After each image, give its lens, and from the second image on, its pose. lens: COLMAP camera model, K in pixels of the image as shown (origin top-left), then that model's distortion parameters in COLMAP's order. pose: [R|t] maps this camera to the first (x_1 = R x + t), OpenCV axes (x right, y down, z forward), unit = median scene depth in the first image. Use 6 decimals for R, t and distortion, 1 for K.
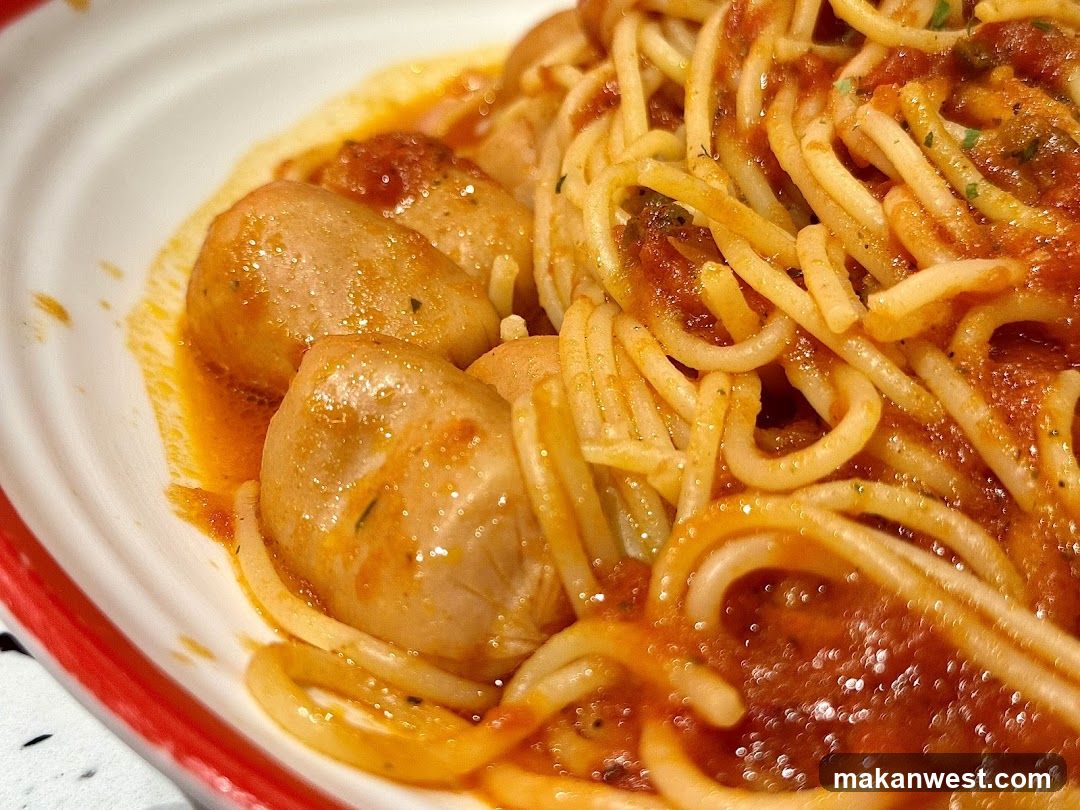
lens RADIAL K [[1627.8, 0, 540.0], [0, 1627.8, 405.0], [0, 0, 1]] dist [0.167334, -0.003718]
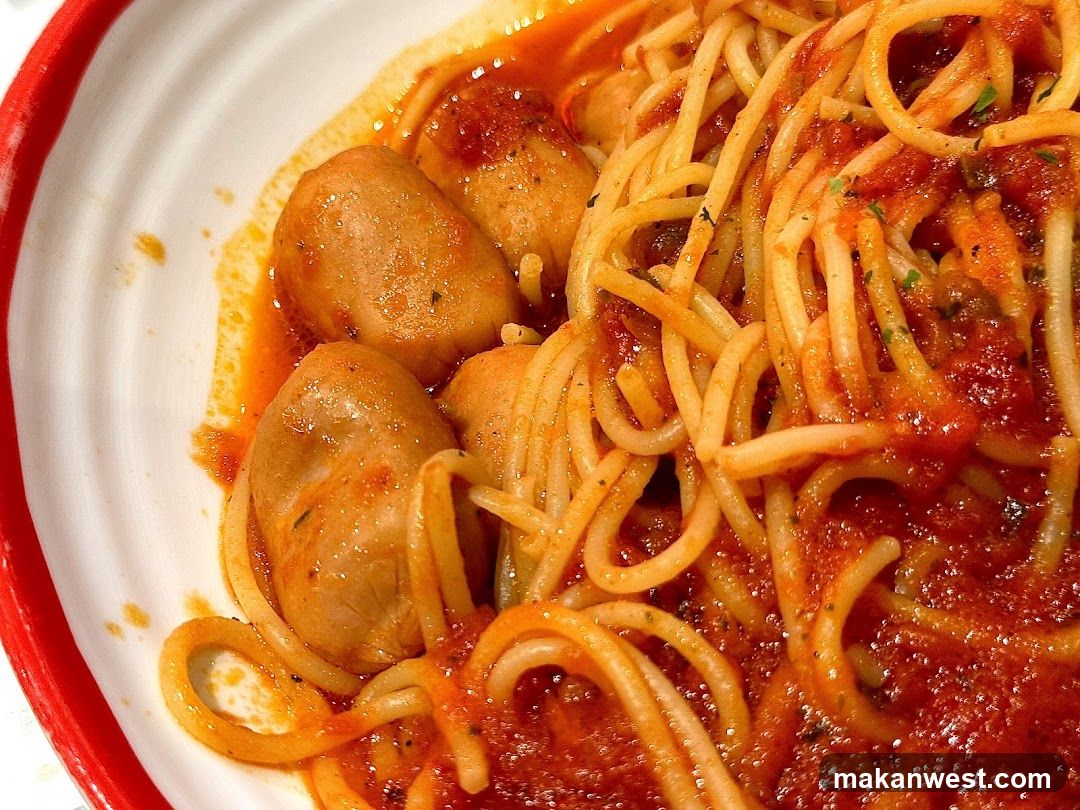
lens RADIAL K [[1627.8, 0, 540.0], [0, 1627.8, 405.0], [0, 0, 1]] dist [0.167334, -0.003718]
pose [[0.951111, 0.224311, -0.212302, 0.295741], [-0.158922, 0.944857, 0.286336, -0.379650], [0.264823, -0.238598, 0.934312, -0.108747]]
